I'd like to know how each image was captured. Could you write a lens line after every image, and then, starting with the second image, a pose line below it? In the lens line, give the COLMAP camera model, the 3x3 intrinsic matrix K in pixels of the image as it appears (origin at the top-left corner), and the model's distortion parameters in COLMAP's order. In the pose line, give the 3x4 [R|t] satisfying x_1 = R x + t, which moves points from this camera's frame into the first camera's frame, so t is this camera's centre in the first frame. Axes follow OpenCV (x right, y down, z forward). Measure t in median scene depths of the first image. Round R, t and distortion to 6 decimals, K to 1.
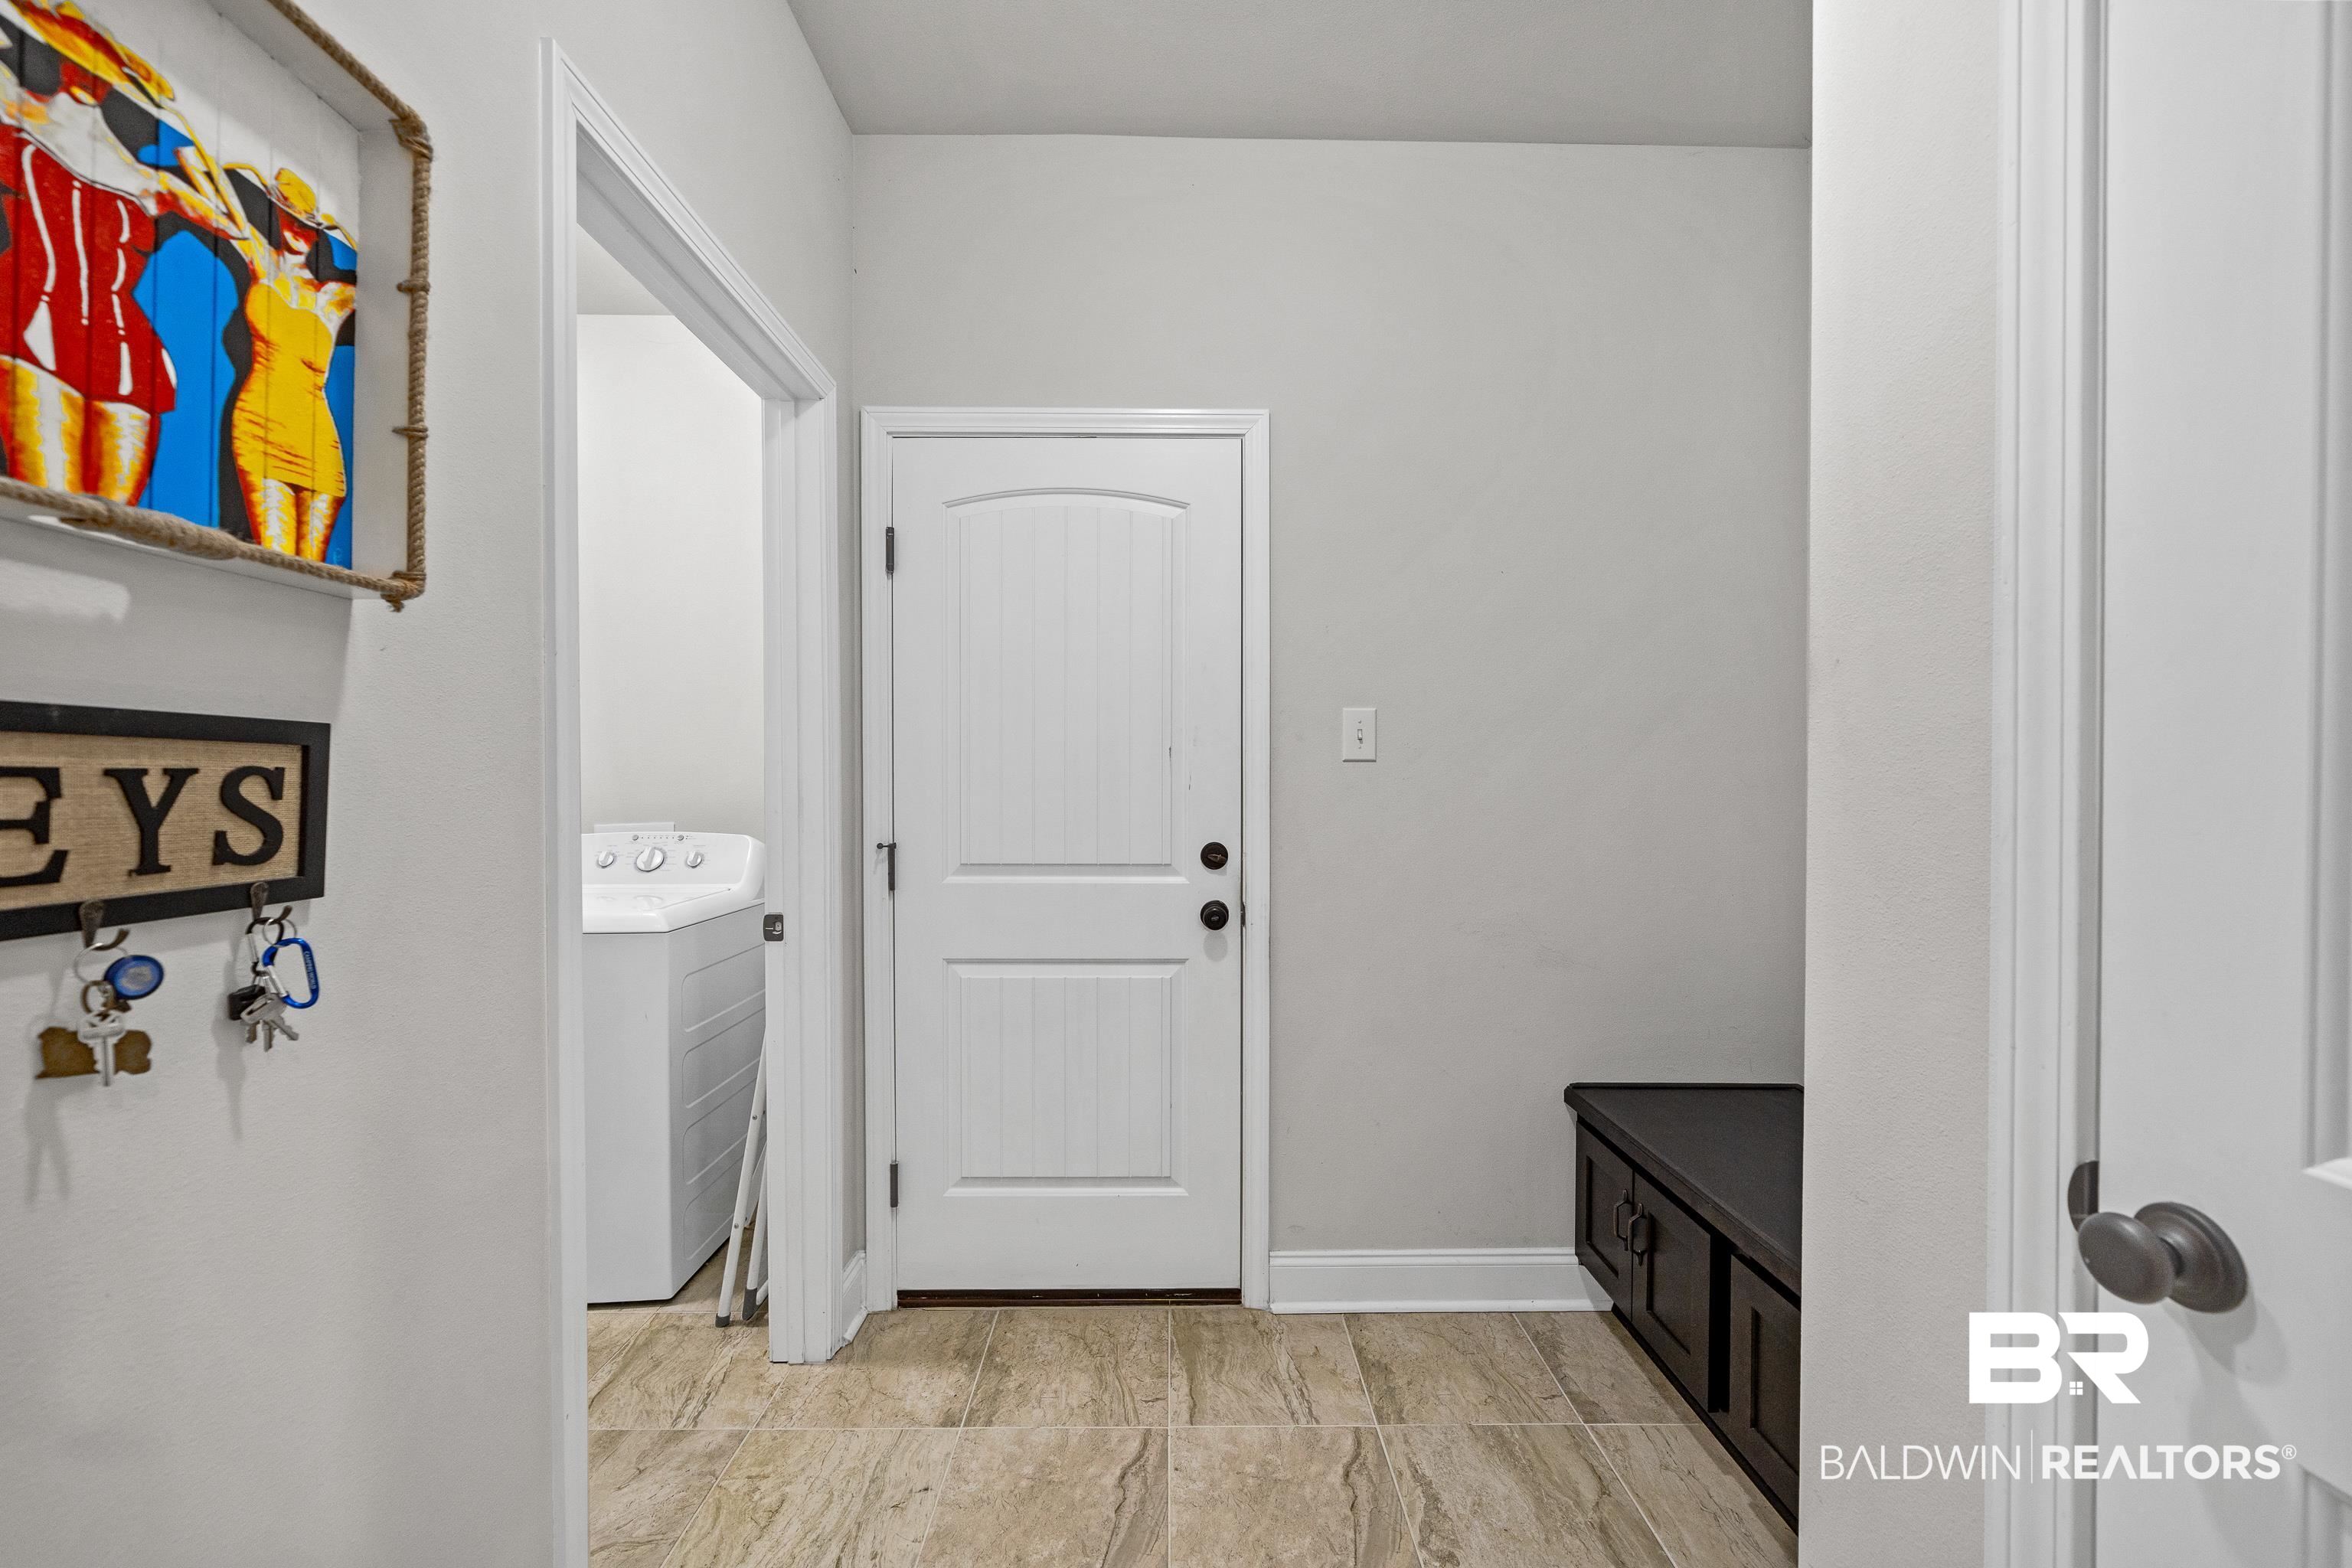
lens RADIAL K [[918.2, 0, 1175.0], [0, 918.2, 784.4], [0, 0, 1]] dist [-0.000088, -0.000007]
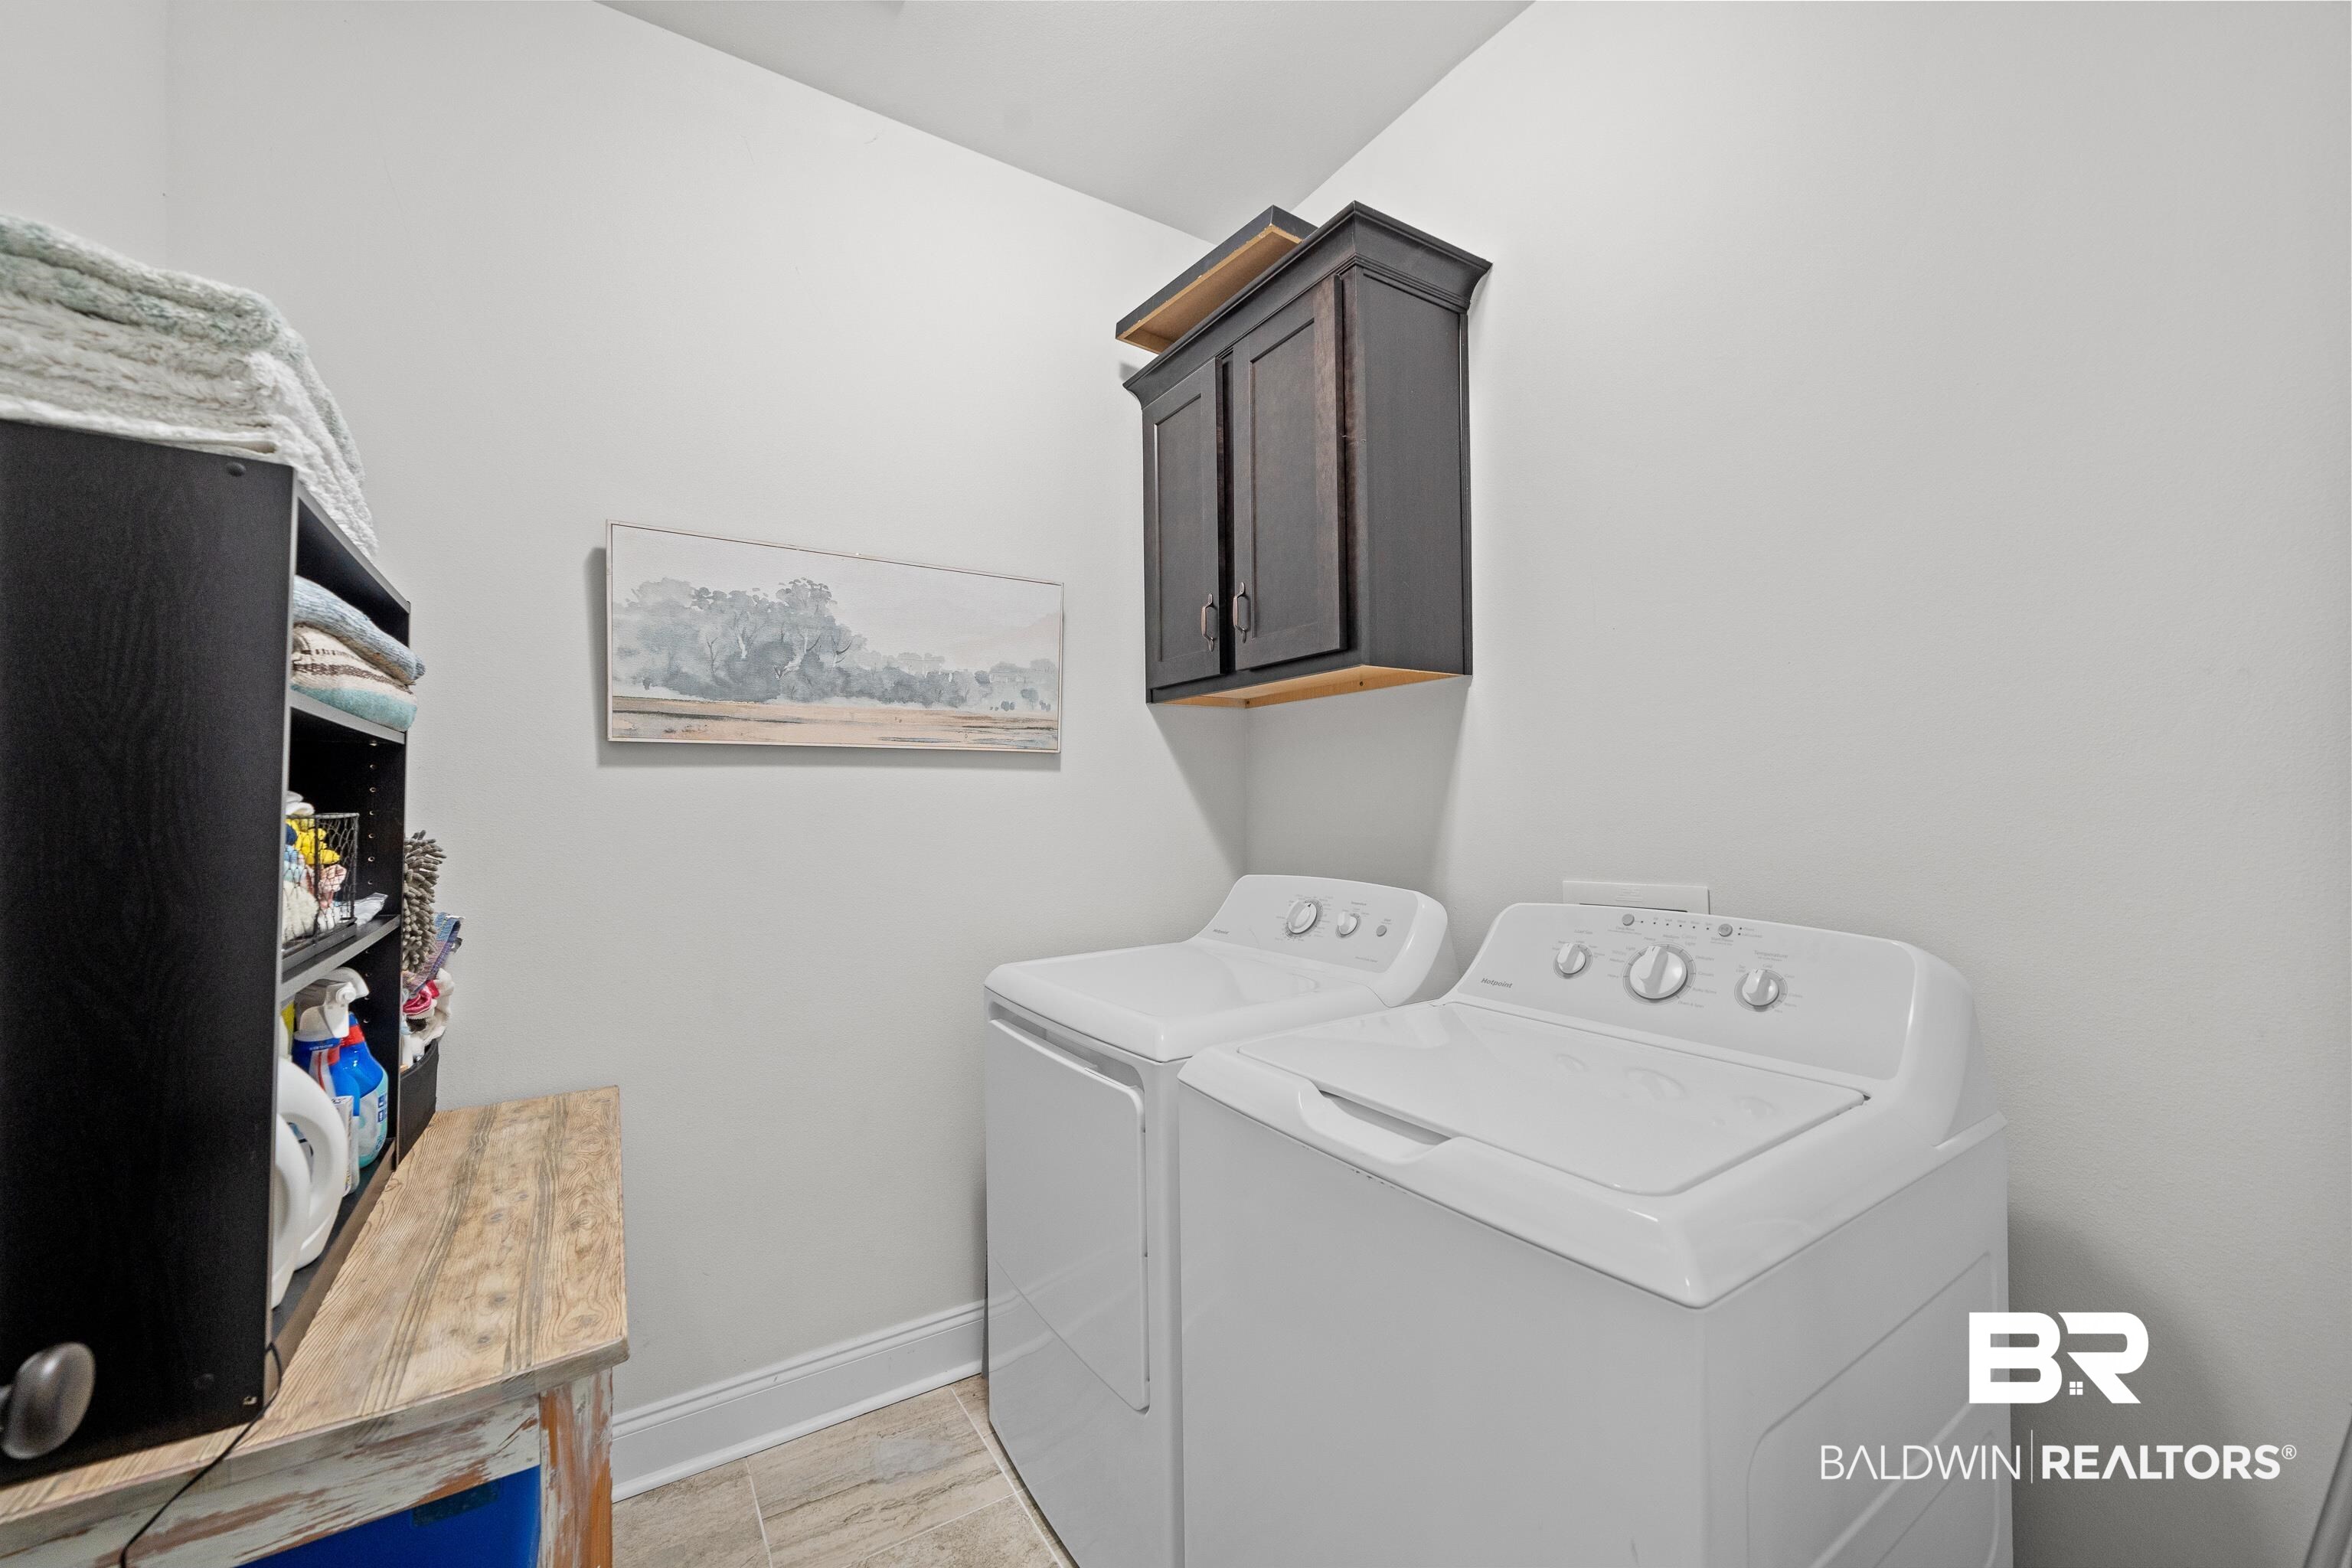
lens RADIAL K [[918.2, 0, 1180.2], [0, 918.2, 789.5], [0, 0, 1]] dist [-0.000088, -0.000007]
pose [[0.532575, -0.015792, -0.846235, -0.308620], [0.001354, 0.999841, -0.017806, -0.002305], [0.846382, 0.008337, 0.532512, 0.552211]]
